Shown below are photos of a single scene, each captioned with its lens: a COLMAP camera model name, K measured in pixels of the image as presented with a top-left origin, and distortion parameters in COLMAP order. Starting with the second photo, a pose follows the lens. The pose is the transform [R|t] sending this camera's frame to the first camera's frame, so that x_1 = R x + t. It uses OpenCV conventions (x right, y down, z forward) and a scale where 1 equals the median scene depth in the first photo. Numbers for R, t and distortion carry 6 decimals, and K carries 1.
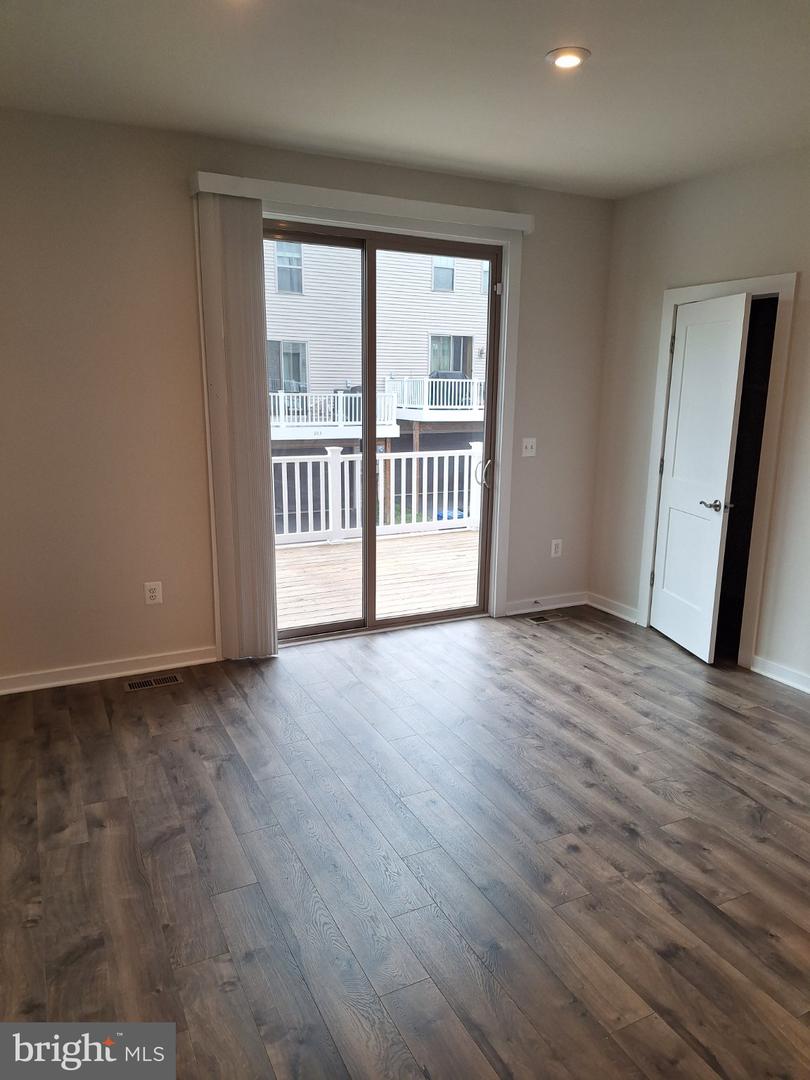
lens RADIAL K [[738.7, 0, 405.7], [0, 738.7, 540.9], [0, 0, 1]] dist [-0.004110, -0.001945]
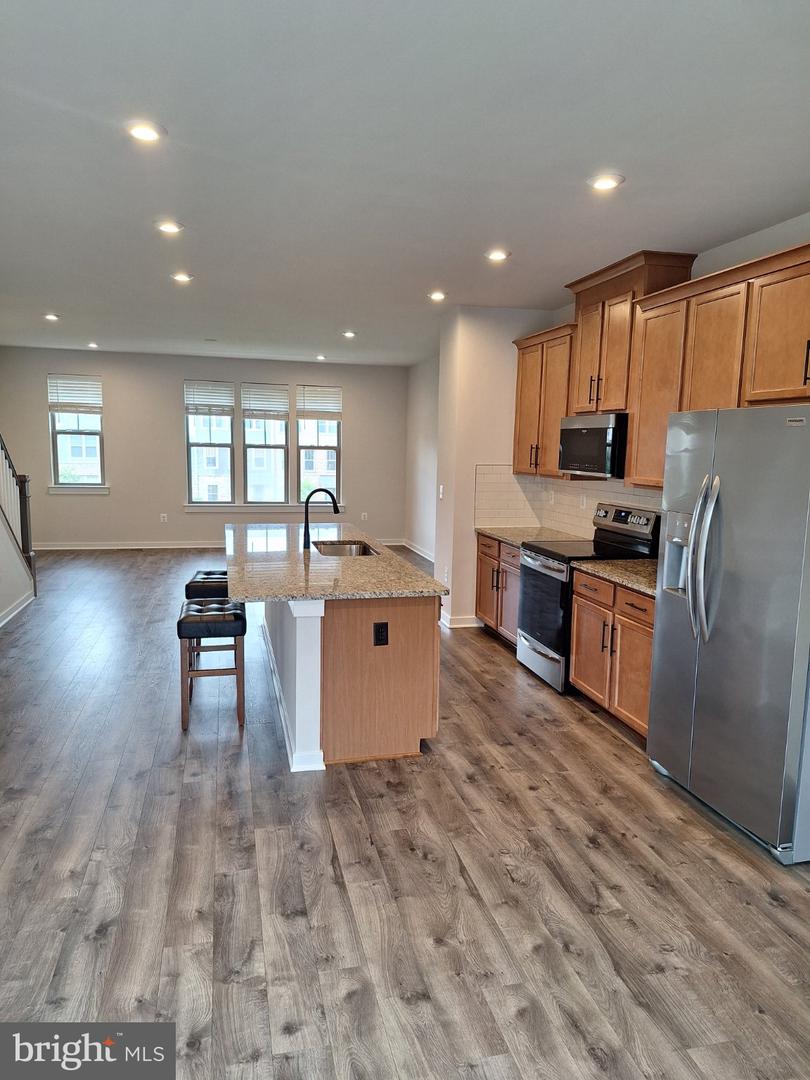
lens RADIAL K [[738.7, 0, 406.6], [0, 738.7, 541.9], [0, 0, 1]] dist [-0.004110, -0.001945]
pose [[-0.973572, -0.061054, 0.220069, -0.042003], [0.016781, 0.941875, 0.335544, -0.391320], [-0.227764, 0.330369, -0.915959, 1.750062]]
